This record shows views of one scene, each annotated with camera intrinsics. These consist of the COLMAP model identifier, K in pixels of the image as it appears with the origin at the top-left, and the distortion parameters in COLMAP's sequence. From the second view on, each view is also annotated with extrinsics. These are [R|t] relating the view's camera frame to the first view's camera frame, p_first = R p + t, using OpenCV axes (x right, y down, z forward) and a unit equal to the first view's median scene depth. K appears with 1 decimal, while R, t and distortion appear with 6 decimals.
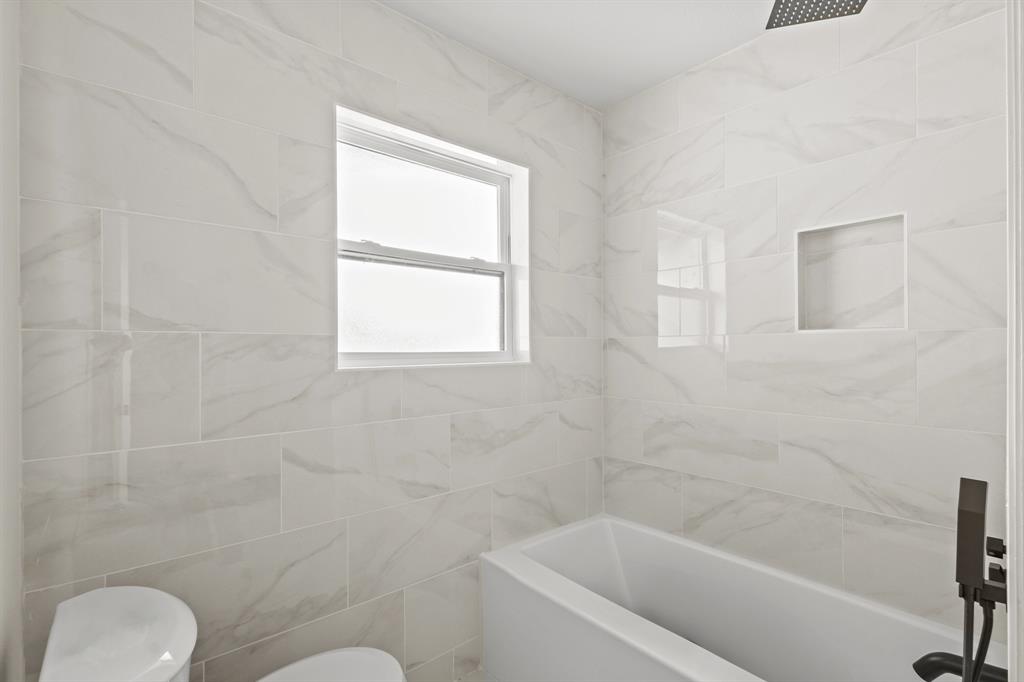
lens RADIAL K [[468.0, 0, 512.2], [0, 468.0, 349.0], [0, 0, 1]] dist [-0.000663, -0.000207]
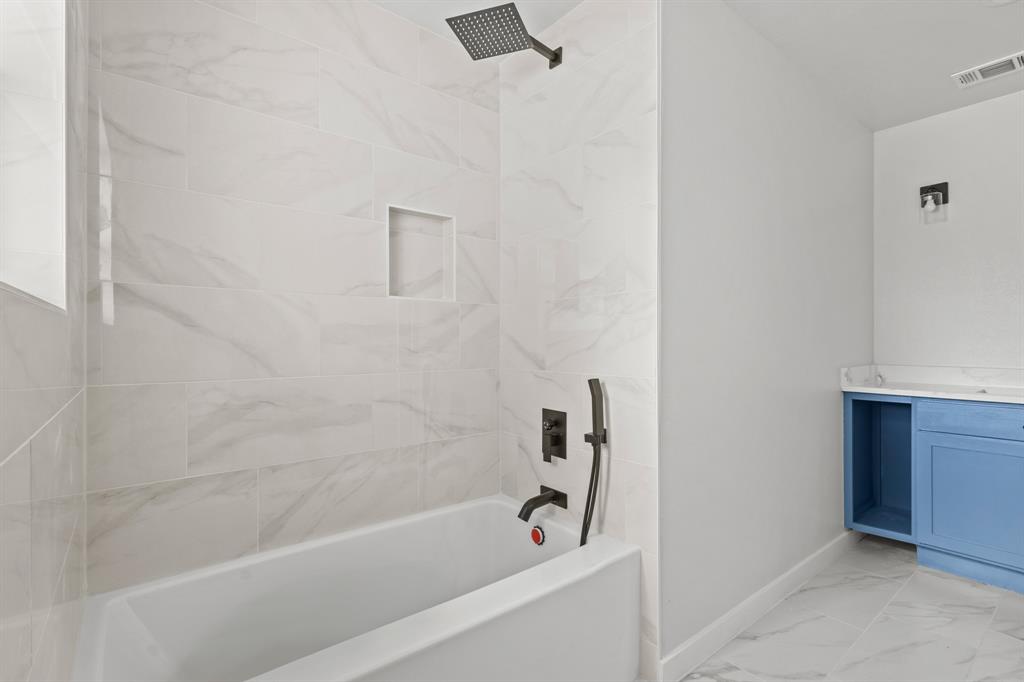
lens RADIAL K [[471.5, 0, 513.8], [0, 471.5, 334.5], [0, 0, 1]] dist [0.011811, -0.005830]
pose [[0.040266, 0.008516, 0.999153, -0.433000], [-0.004102, 0.999957, -0.008358, 0.053513], [-0.999181, -0.003762, 0.040299, 0.598497]]
